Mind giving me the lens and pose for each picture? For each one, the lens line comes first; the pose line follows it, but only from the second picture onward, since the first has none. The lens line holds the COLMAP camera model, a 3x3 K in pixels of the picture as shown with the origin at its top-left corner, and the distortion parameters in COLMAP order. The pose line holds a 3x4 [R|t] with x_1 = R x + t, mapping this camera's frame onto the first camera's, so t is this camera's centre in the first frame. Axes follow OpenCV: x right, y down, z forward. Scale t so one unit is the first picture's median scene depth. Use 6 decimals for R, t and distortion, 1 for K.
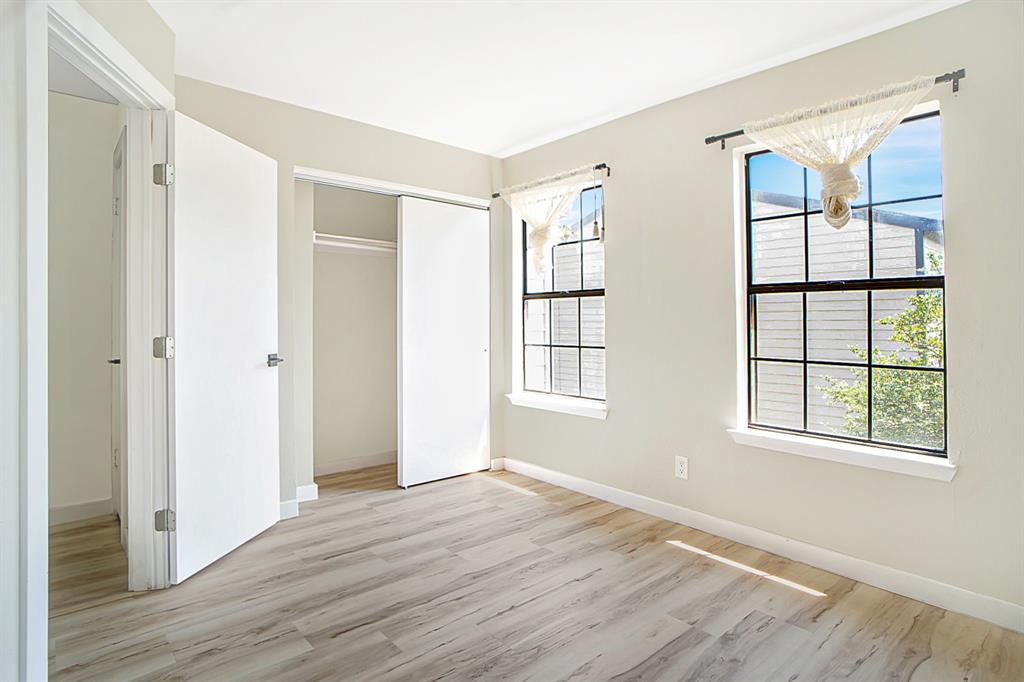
lens RADIAL K [[547.2, 0, 516.9], [0, 547.2, 332.1], [0, 0, 1]] dist [-0.071321, 0.035668]
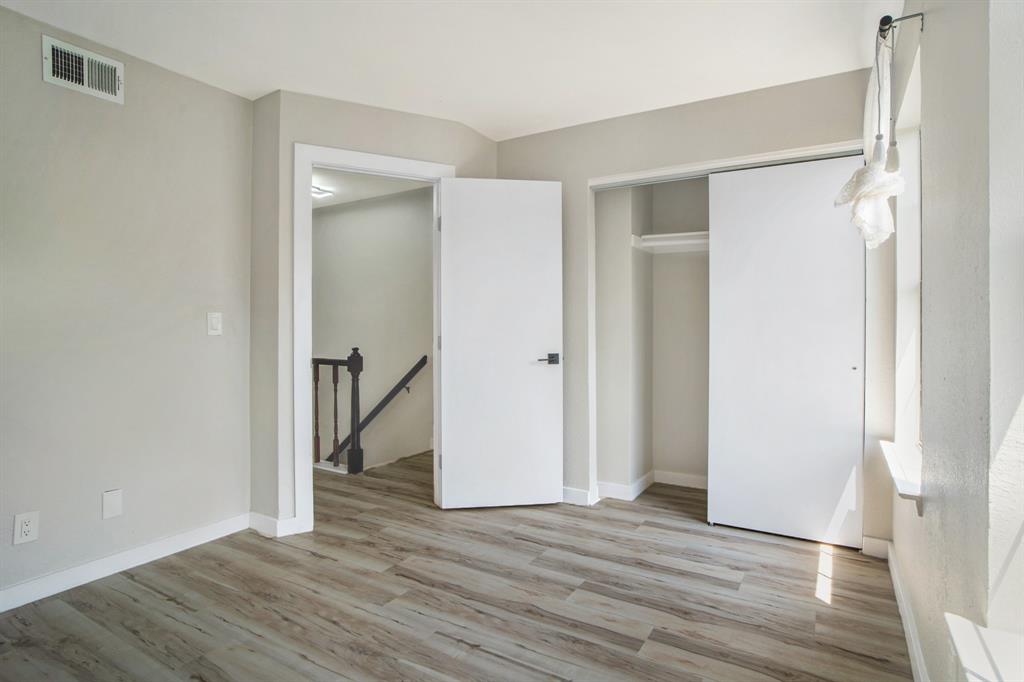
lens RADIAL K [[547.2, 0, 516.9], [0, 547.2, 332.1], [0, 0, 1]] dist [-0.071321, 0.035668]
pose [[0.299149, 0.014528, -0.954096, 0.623769], [-0.022331, 0.999717, 0.008221, -0.011260], [0.953945, 0.018847, 0.299389, 0.580840]]
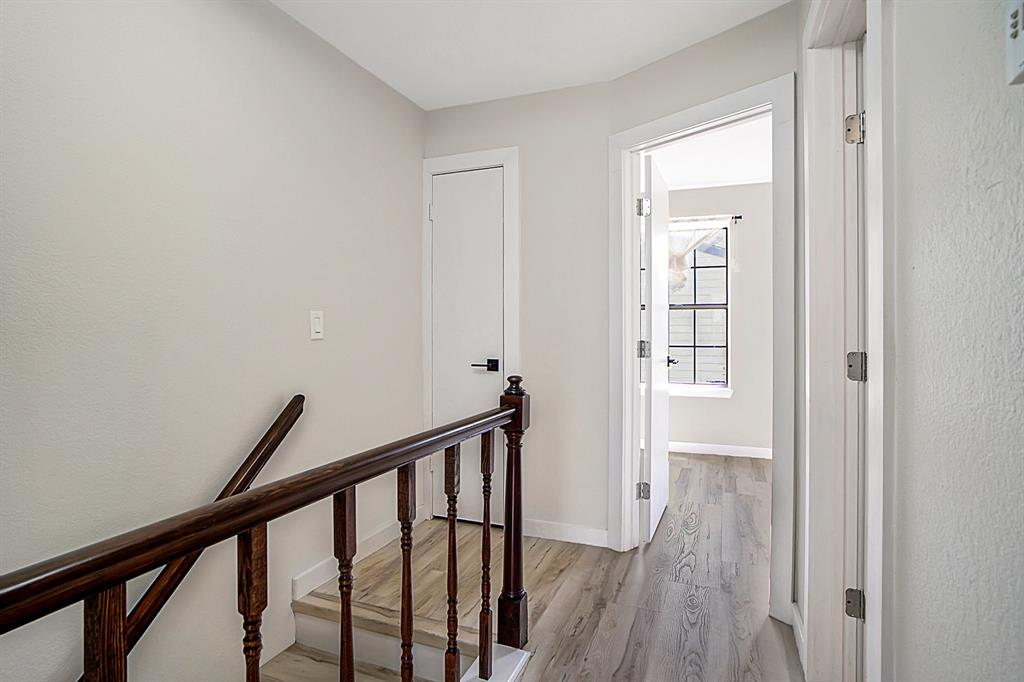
lens RADIAL K [[547.2, 0, 516.9], [0, 547.2, 332.1], [0, 0, 1]] dist [-0.071321, 0.035668]
pose [[0.886732, 0.001032, 0.462282, -1.149098], [0.005416, 0.999906, -0.012620, 0.007619], [-0.462252, 0.013694, 0.886643, 0.025694]]
